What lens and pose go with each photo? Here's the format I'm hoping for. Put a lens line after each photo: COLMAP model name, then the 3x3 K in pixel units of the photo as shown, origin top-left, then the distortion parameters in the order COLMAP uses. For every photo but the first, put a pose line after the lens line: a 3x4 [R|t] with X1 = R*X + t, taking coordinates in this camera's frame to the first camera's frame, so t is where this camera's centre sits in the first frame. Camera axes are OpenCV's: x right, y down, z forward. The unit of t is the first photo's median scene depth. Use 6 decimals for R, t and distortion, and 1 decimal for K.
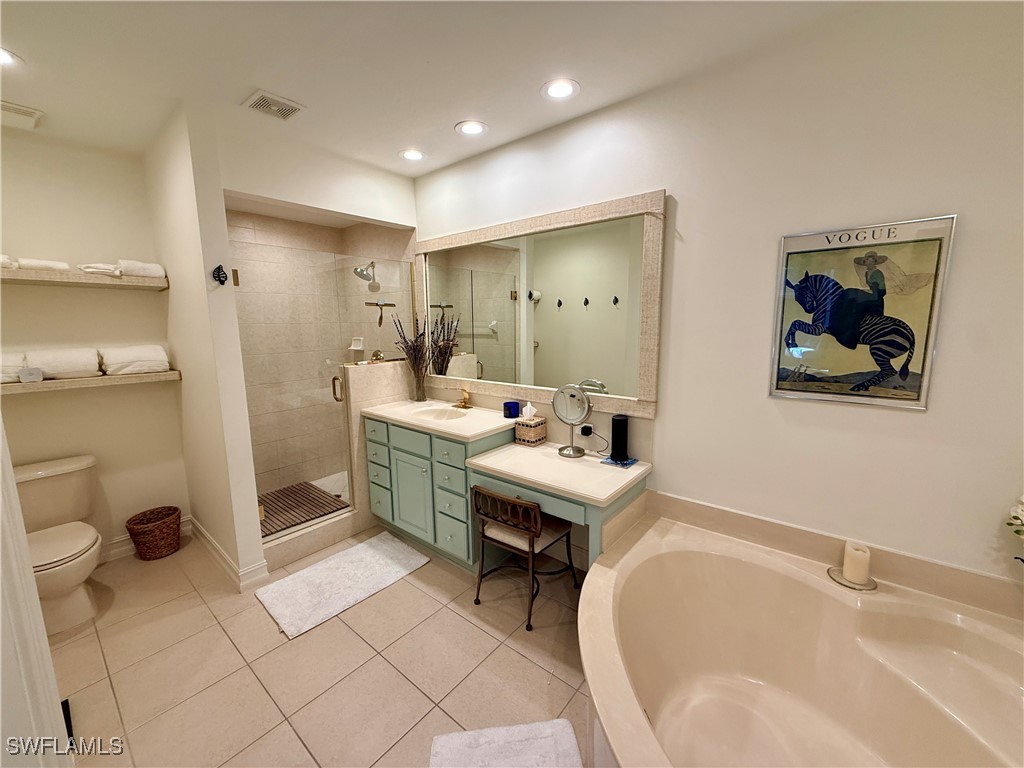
lens RADIAL K [[407.0, 0, 509.9], [0, 407.0, 382.1], [0, 0, 1]] dist [-0.000479, -0.001194]
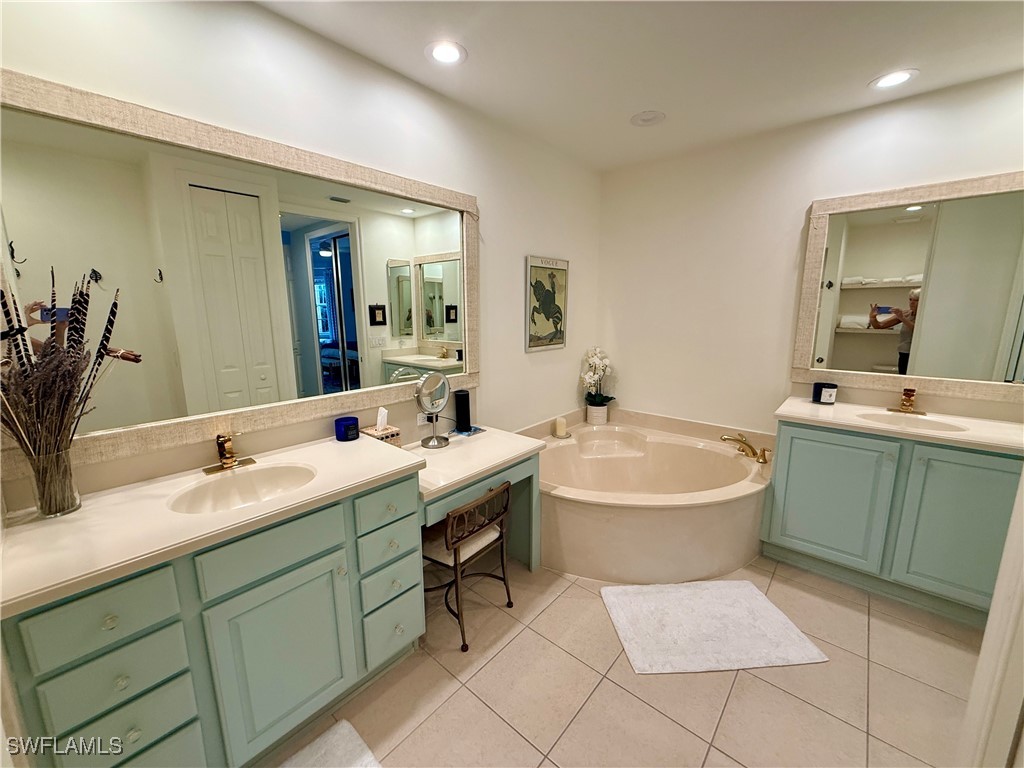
lens RADIAL K [[407.0, 0, 509.2], [0, 407.0, 384.0], [0, 0, 1]] dist [-0.000479, -0.001194]
pose [[0.029206, -0.170554, 0.984915, -1.073641], [0.153077, 0.974476, 0.164207, -0.130319], [-0.987783, 0.145972, 0.054568, 1.073324]]
